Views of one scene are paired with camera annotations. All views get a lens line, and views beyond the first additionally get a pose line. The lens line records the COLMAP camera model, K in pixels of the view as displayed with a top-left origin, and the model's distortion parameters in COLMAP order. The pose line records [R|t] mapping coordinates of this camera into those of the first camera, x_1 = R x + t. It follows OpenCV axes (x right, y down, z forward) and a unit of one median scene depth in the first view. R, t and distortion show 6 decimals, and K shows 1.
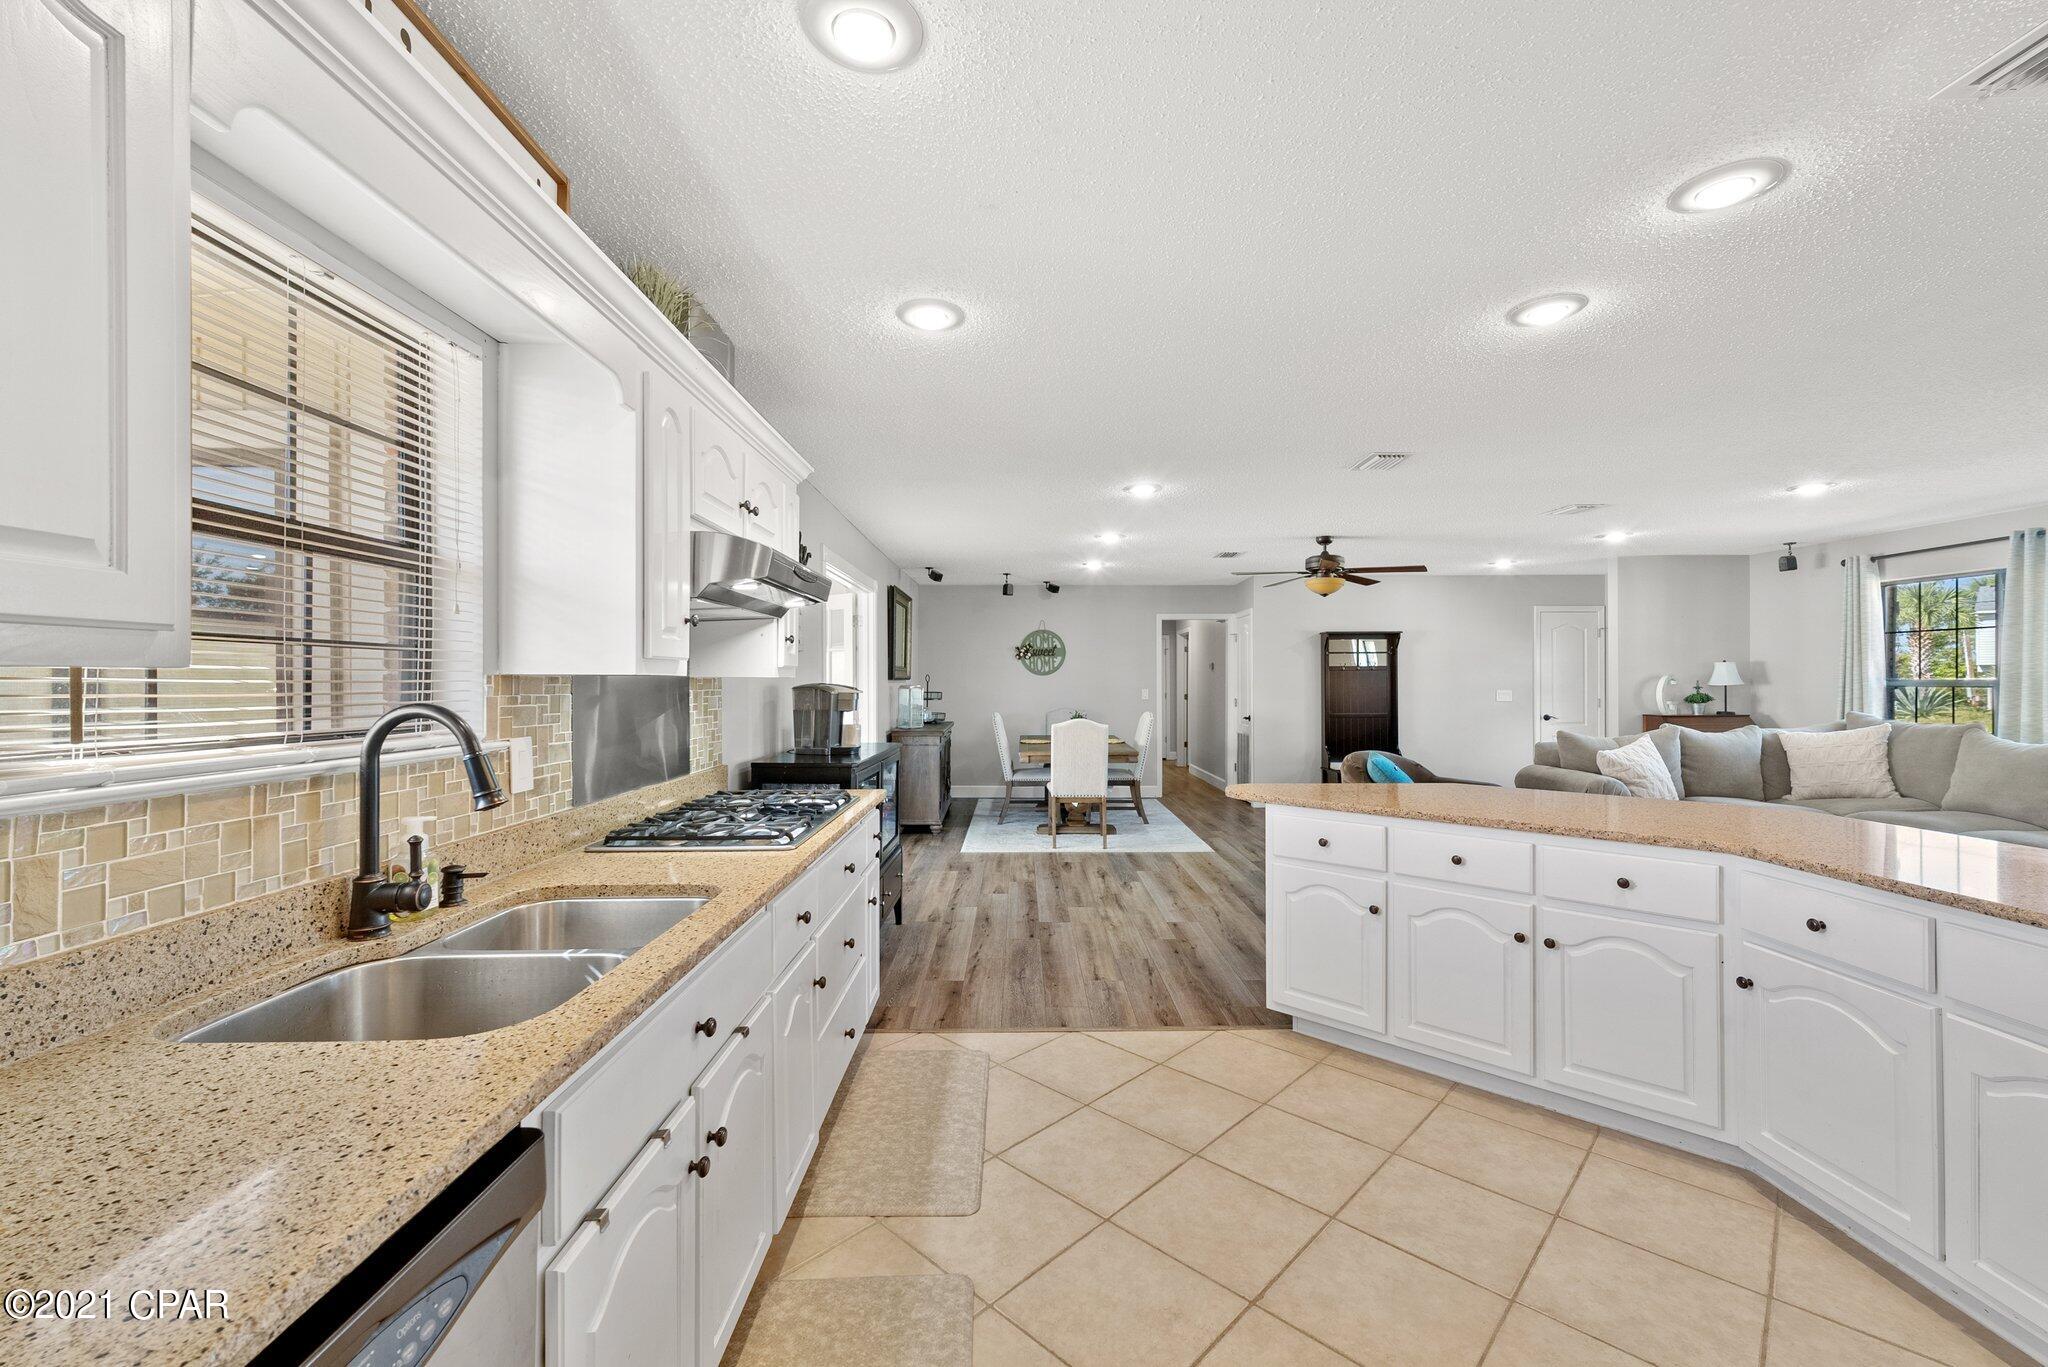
lens RADIAL K [[833.4, 0, 1037.2], [0, 833.4, 697.5], [0, 0, 1]] dist [0.007369, -0.001903]
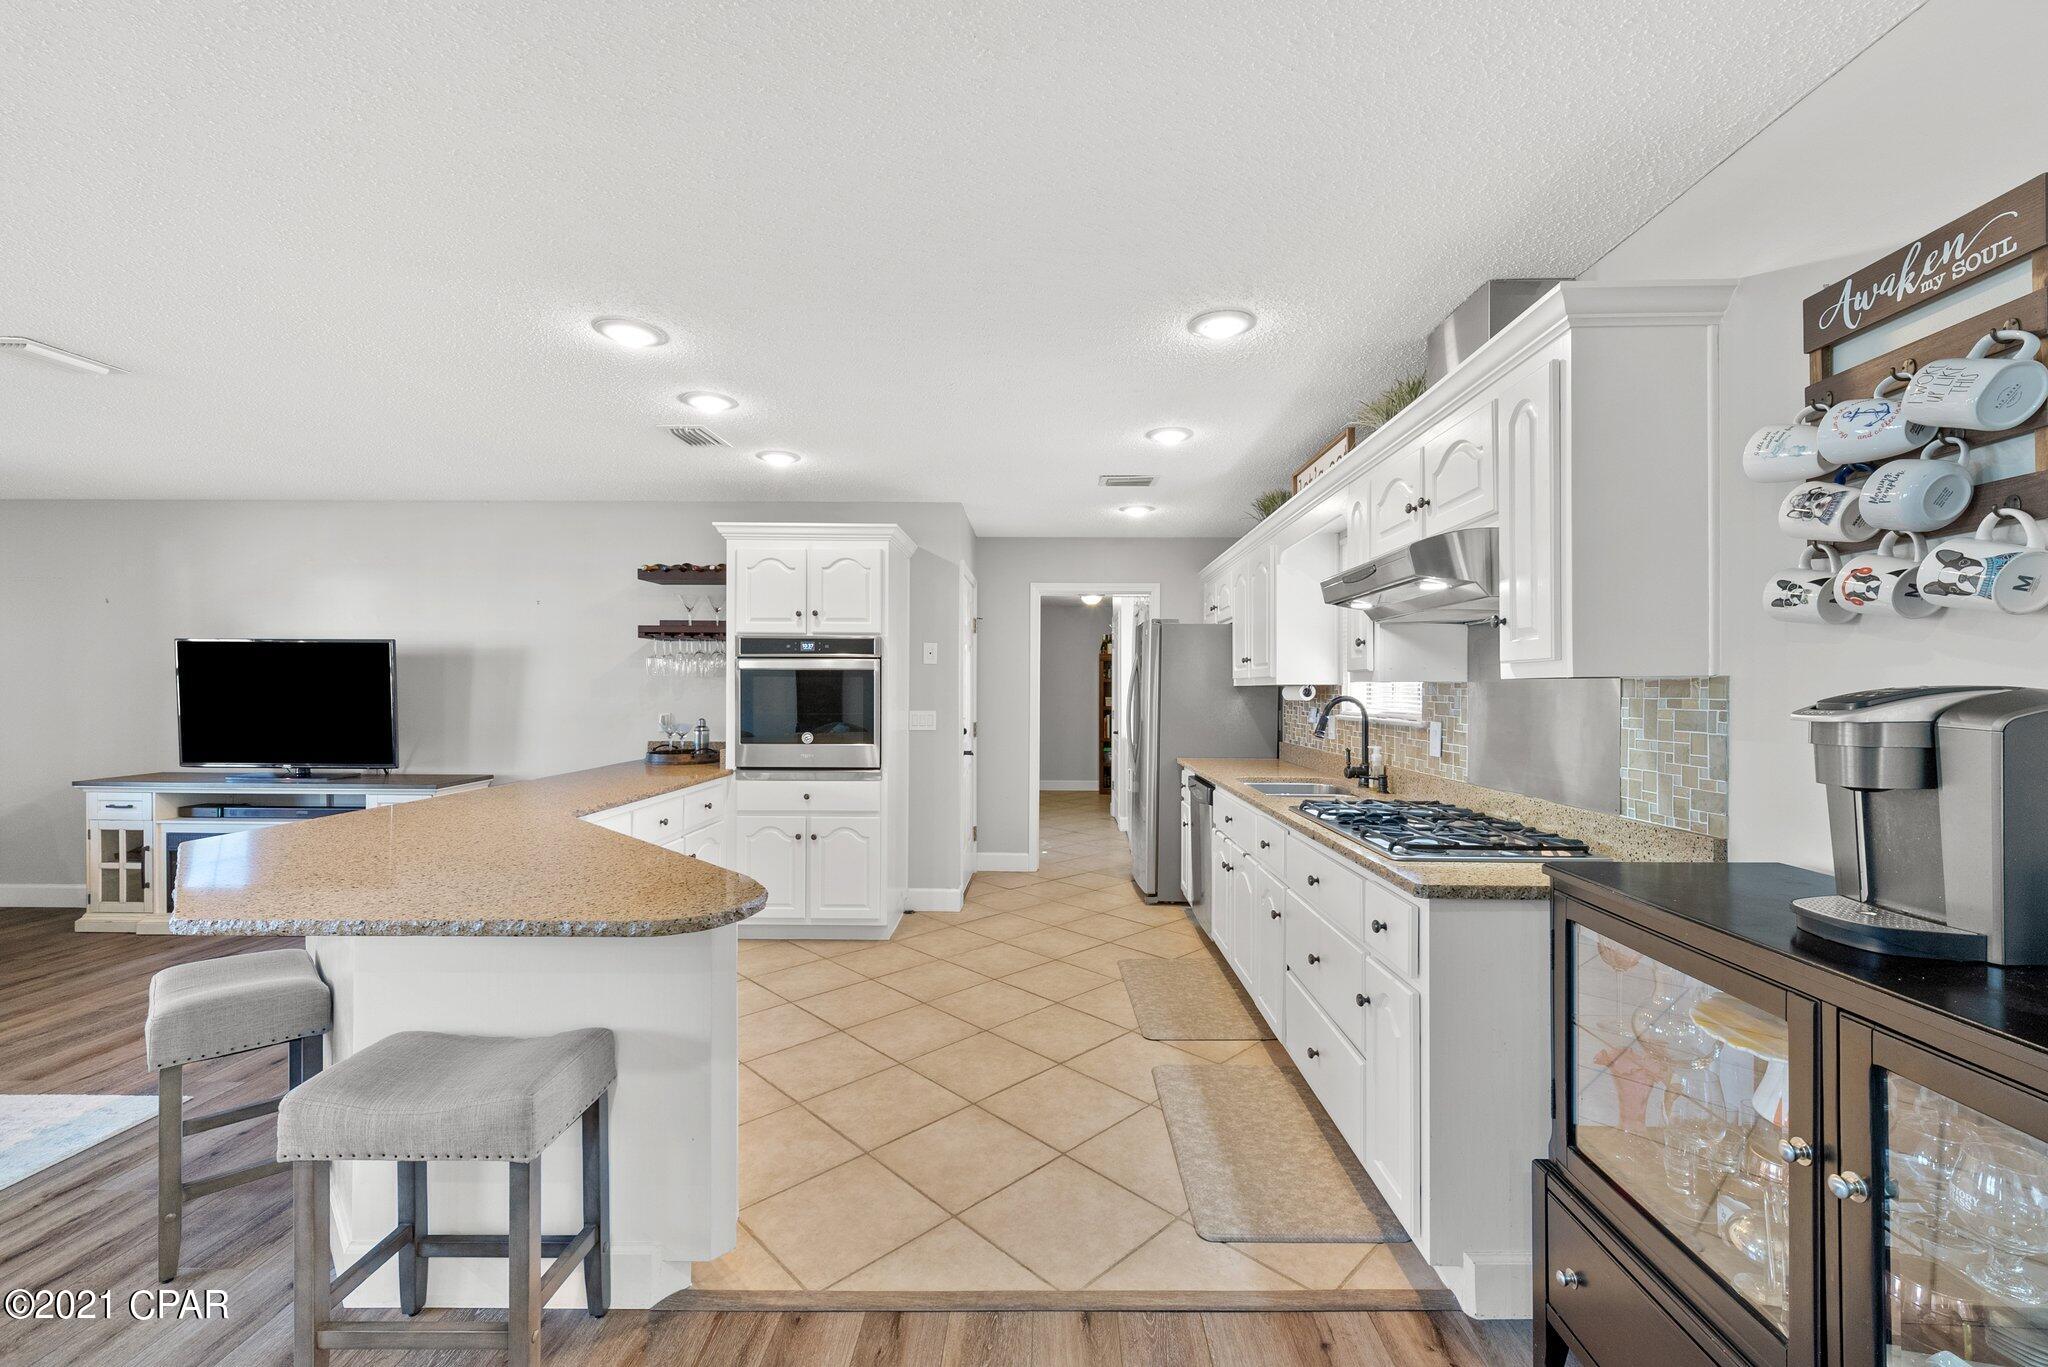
lens RADIAL K [[833.4, 0, 1038.6], [0, 833.4, 696.5], [0, 0, 1]] dist [0.007369, -0.001903]
pose [[-0.999260, -0.001061, 0.038445, 0.023313], [-0.000094, 0.999684, 0.025134, -0.012907], [-0.038460, 0.025112, -0.998945, 0.840161]]
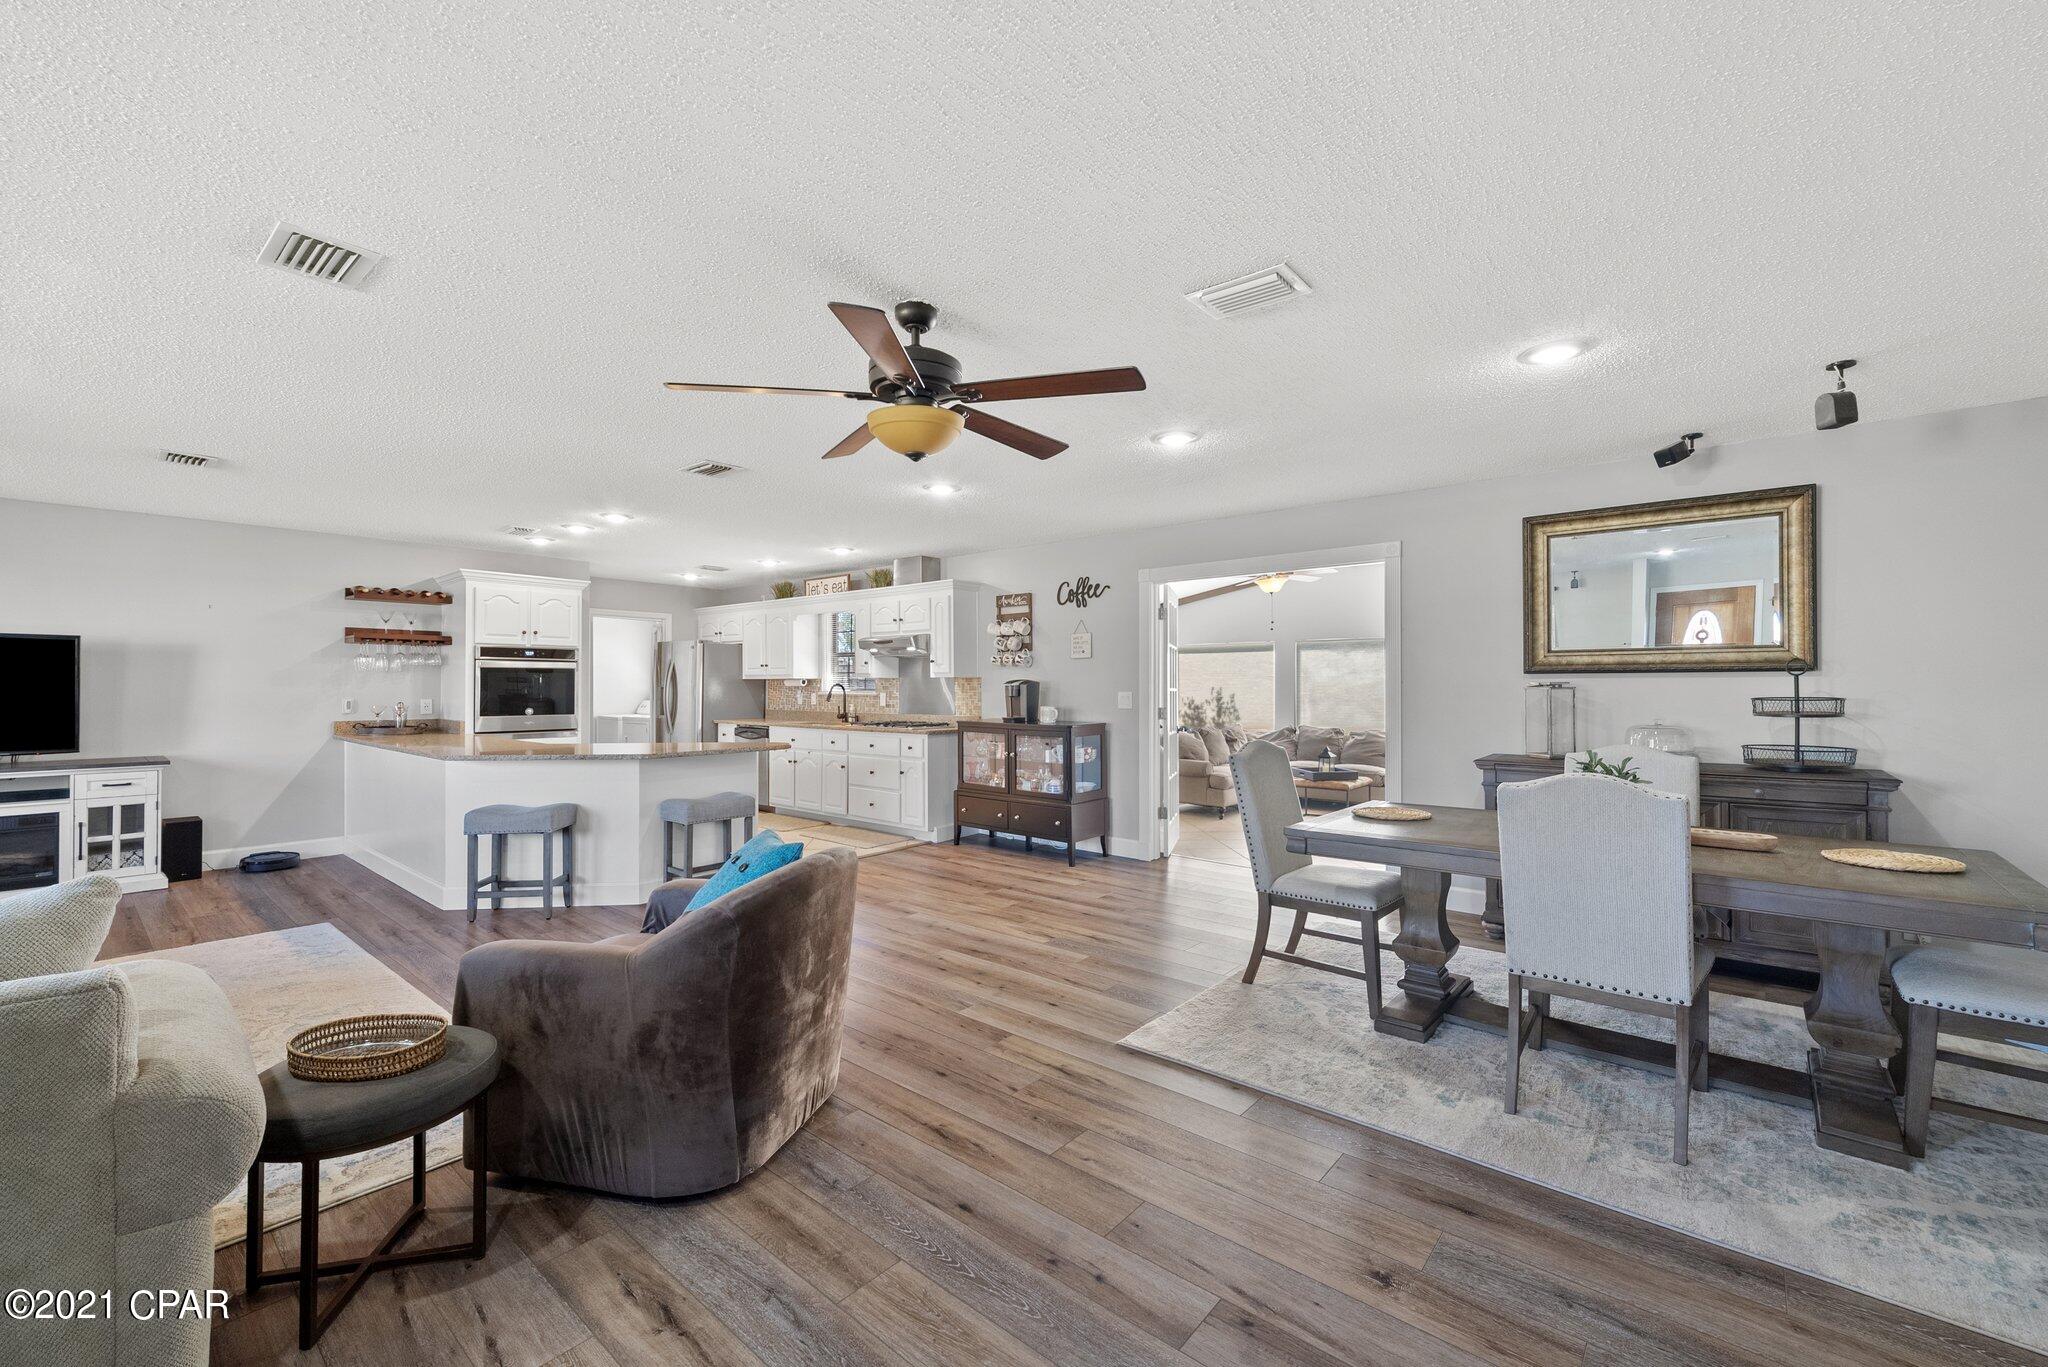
lens RADIAL K [[833.4, 0, 1032.9], [0, 833.4, 683.7], [0, 0, 1]] dist [0.007369, -0.001903]
pose [[-0.662962, 0.001746, -0.748651, 0.646584], [-0.012257, 0.999838, 0.013186, -0.020194], [0.748553, 0.017918, -0.662833, 1.392929]]
